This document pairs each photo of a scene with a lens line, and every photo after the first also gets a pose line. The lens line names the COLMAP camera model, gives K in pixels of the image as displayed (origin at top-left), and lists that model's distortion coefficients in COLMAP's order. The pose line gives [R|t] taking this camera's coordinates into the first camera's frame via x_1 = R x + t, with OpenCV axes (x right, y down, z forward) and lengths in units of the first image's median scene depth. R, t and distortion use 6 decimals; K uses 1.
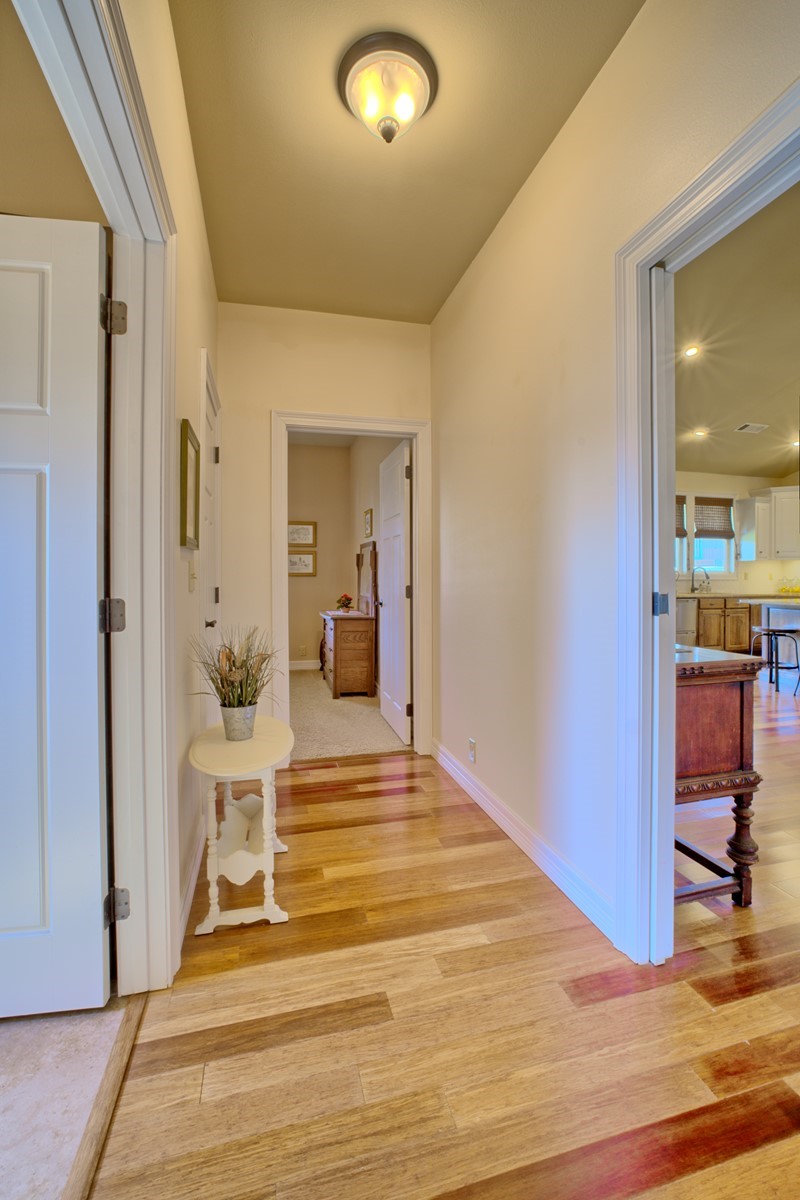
lens RADIAL K [[520.4, 0, 402.5], [0, 520.4, 582.7], [0, 0, 1]] dist [-0.014945, 0.000205]
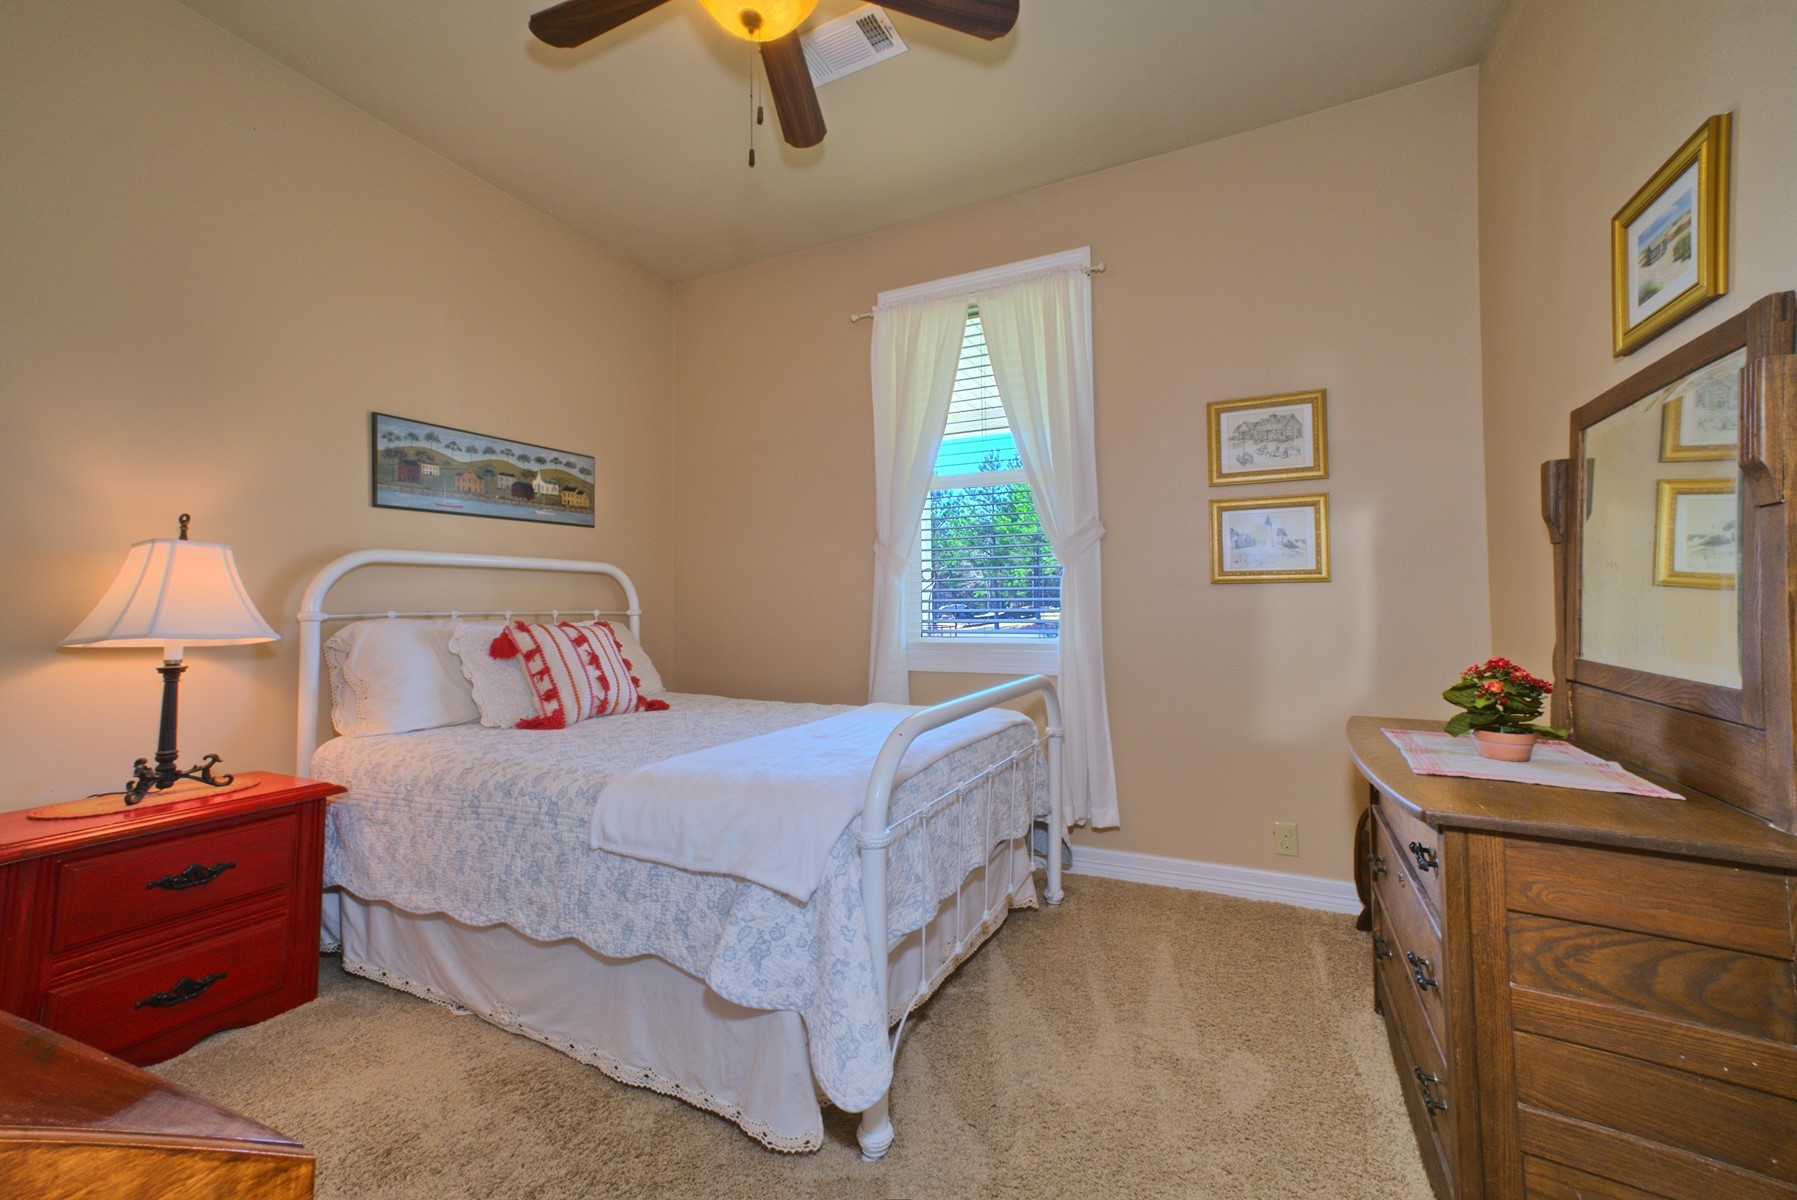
lens RADIAL K [[779.3, 0, 899.7], [0, 779.3, 612.1], [0, 0, 1]] dist [-0.014945, 0.000205]
pose [[0.783426, -0.026086, -0.620938, -0.090594], [0.029418, 0.999555, -0.004876, -0.001229], [0.620789, -0.014447, 0.783845, 0.533358]]
